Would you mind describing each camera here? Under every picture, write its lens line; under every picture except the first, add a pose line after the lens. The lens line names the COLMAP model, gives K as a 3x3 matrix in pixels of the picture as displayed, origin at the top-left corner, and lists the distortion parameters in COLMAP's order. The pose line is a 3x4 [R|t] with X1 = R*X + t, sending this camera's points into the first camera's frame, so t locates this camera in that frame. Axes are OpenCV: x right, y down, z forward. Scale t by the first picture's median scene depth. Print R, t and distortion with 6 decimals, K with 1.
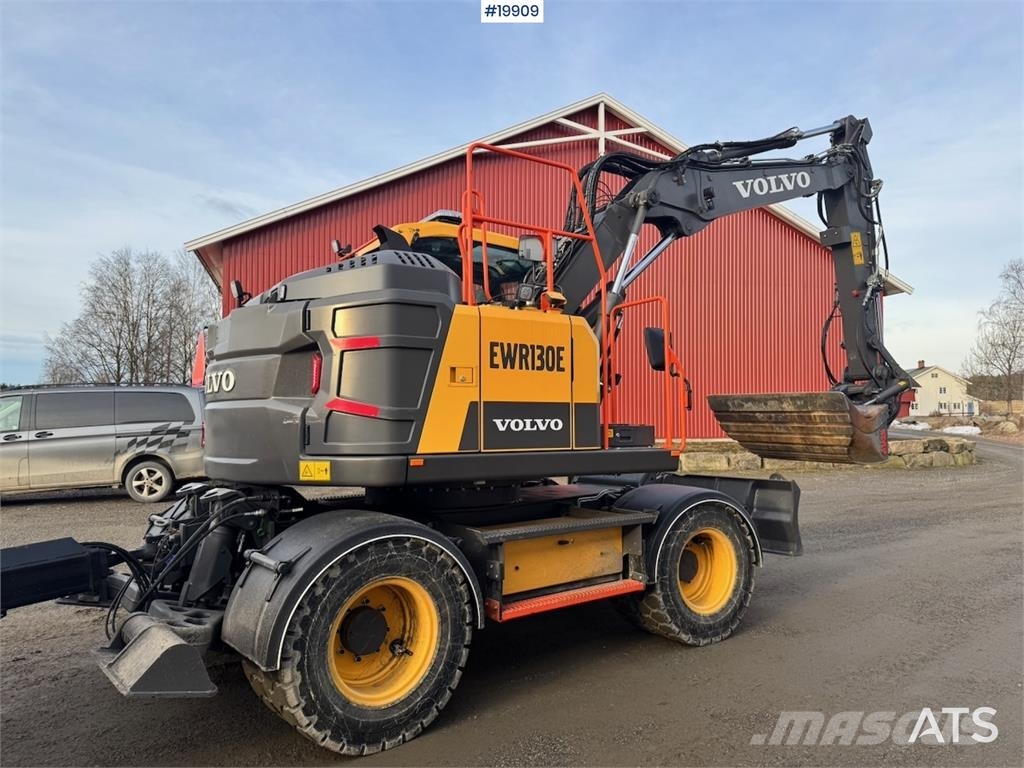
lens RADIAL K [[714.8, 0, 513.4], [0, 714.8, 389.1], [0, 0, 1]] dist [0.089696, -0.123187]
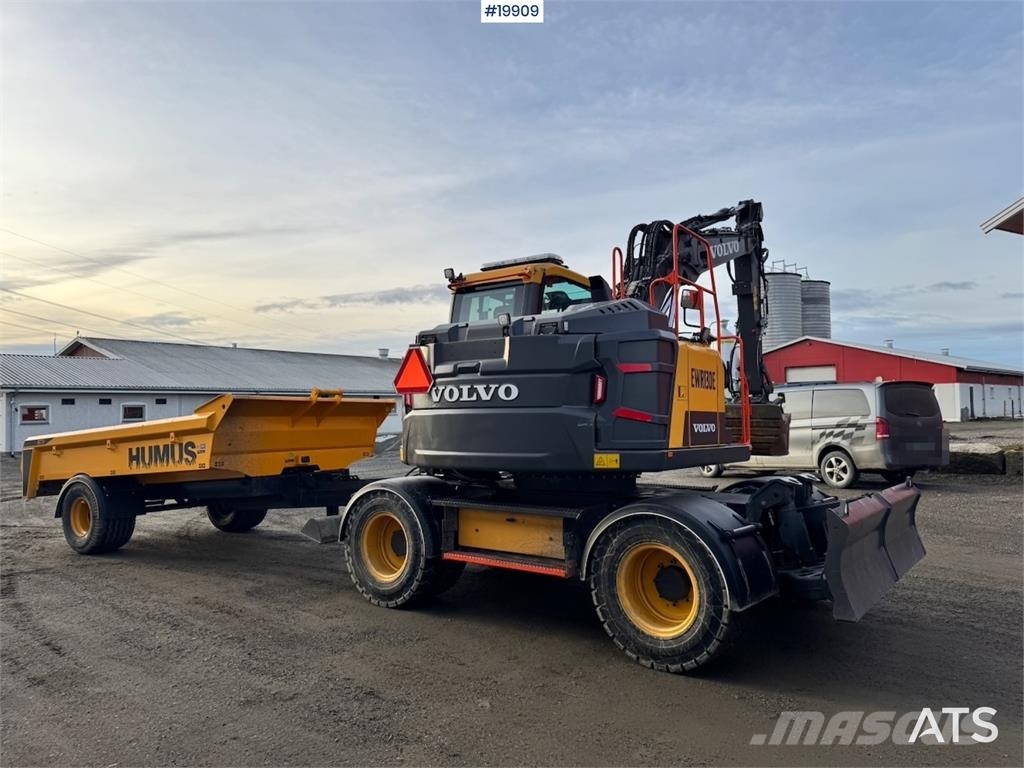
lens RADIAL K [[714.8, 0, 503.0], [0, 714.8, 397.9], [0, 0, 1]] dist [0.089696, -0.123187]
pose [[0.226882, -0.021978, -0.973674, 0.718109], [0.052077, 0.998589, -0.010405, 0.003920], [0.972529, -0.048345, 0.227707, 0.385720]]
